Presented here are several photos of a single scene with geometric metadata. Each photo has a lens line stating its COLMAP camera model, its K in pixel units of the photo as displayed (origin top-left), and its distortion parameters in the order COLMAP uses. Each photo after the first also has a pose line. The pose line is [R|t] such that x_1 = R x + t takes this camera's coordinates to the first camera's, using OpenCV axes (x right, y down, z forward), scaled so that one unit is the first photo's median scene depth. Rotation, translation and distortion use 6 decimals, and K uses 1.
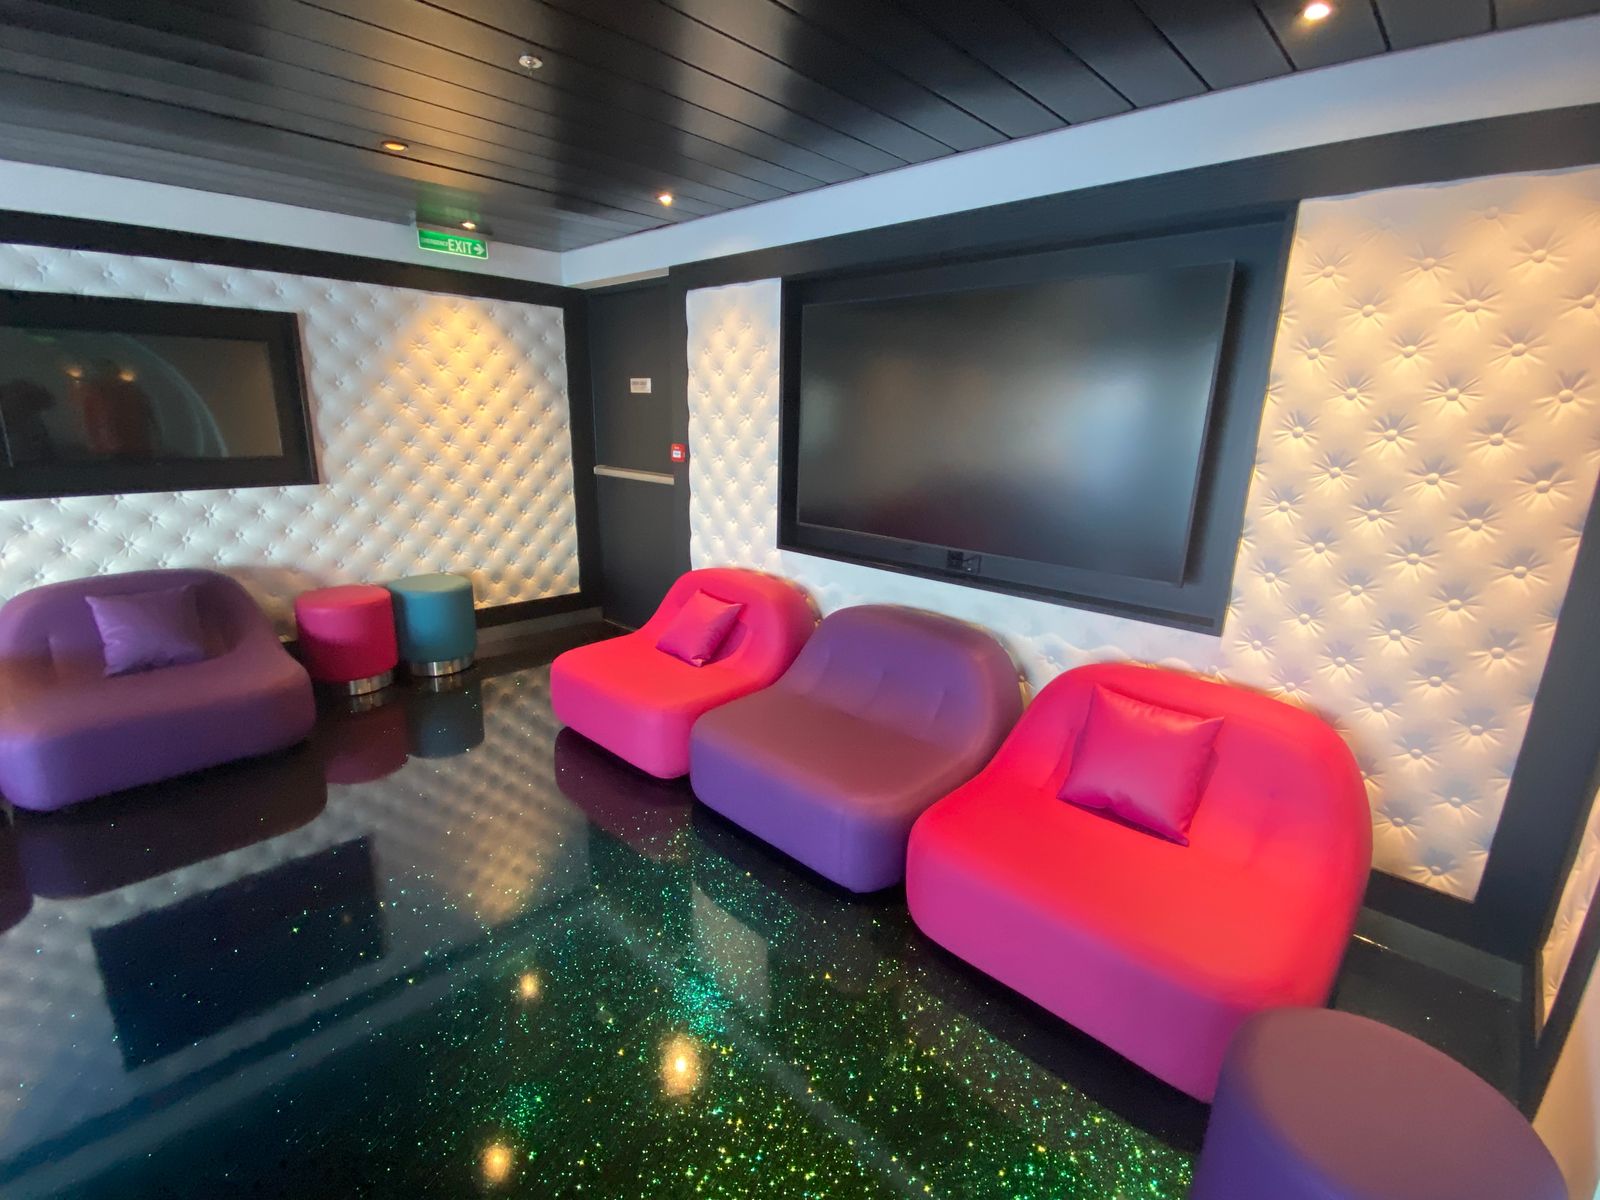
lens RADIAL K [[725.7, 0, 807.0], [0, 725.7, 612.5], [0, 0, 1]] dist [0.002775, -0.010597]
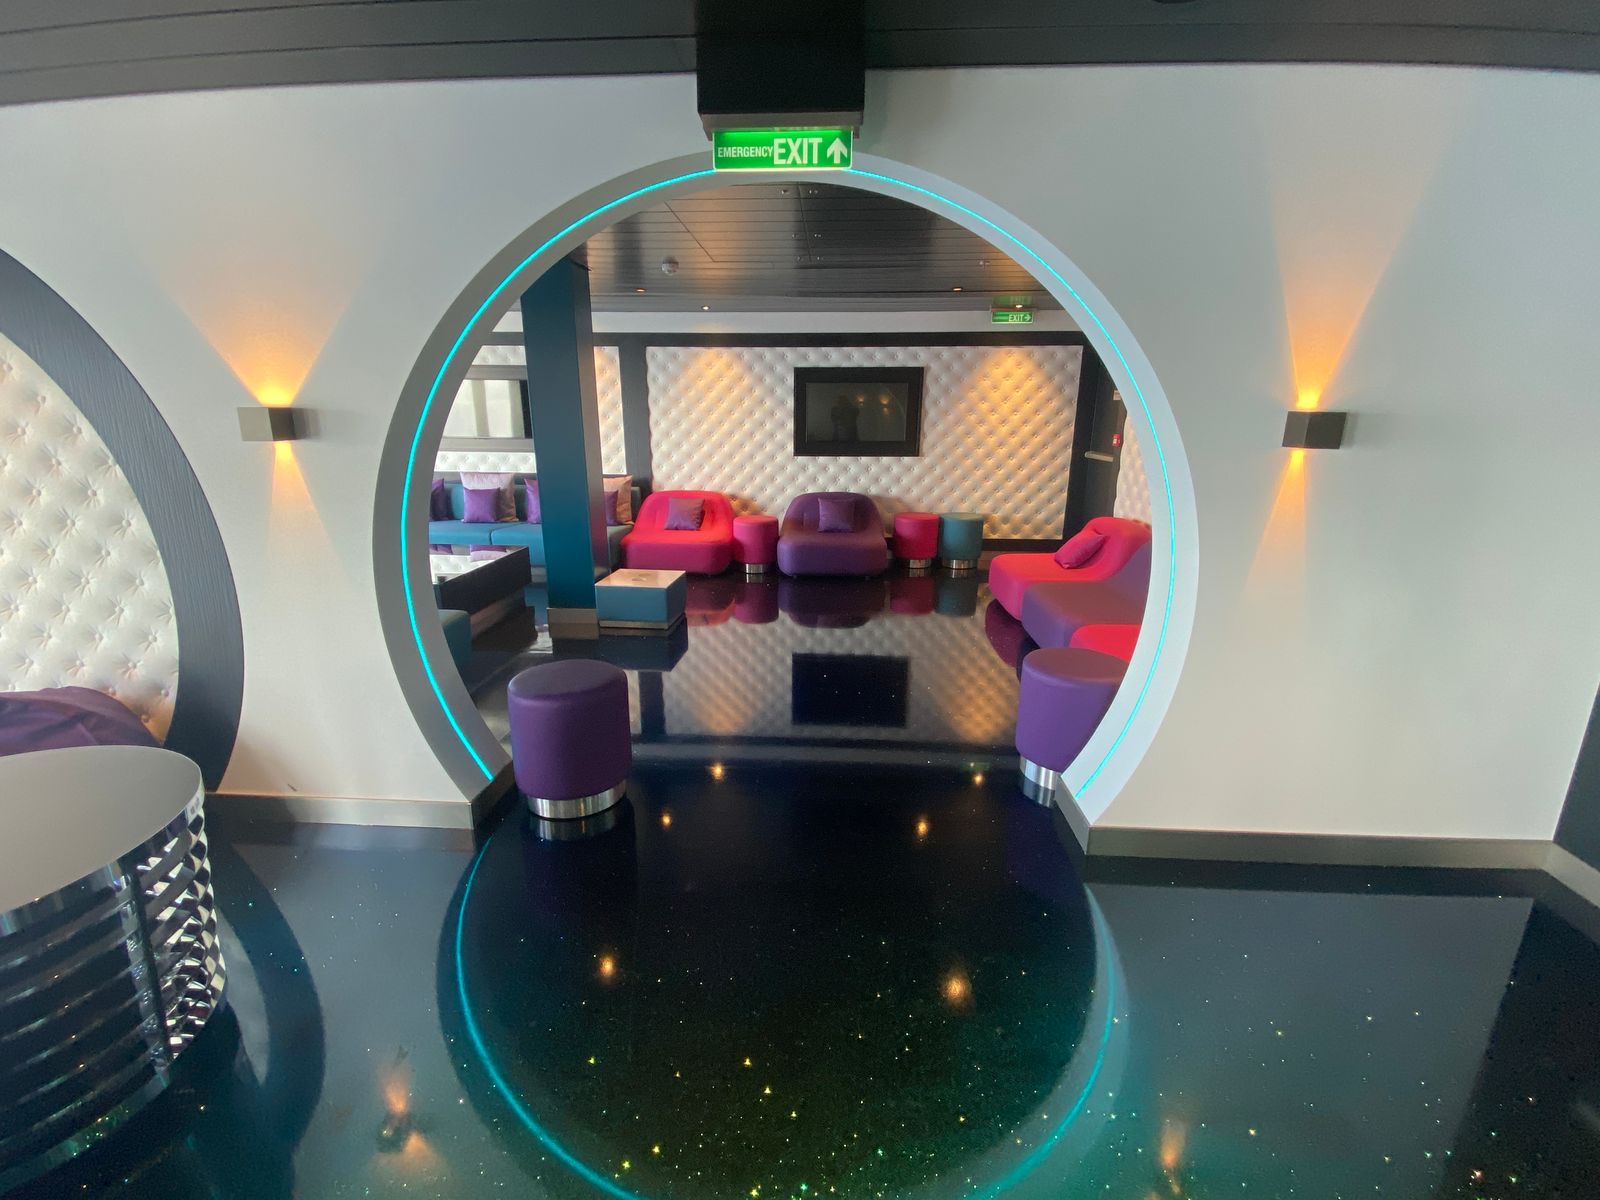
lens RADIAL K [[725.7, 0, 794.7], [0, 725.7, 601.9], [0, 0, 1]] dist [0.002775, -0.010597]
pose [[0.654576, 0.169969, -0.736642, 0.532833], [-0.181242, 0.981264, 0.065361, 0.120419], [0.733950, 0.090727, 0.673117, -0.441427]]
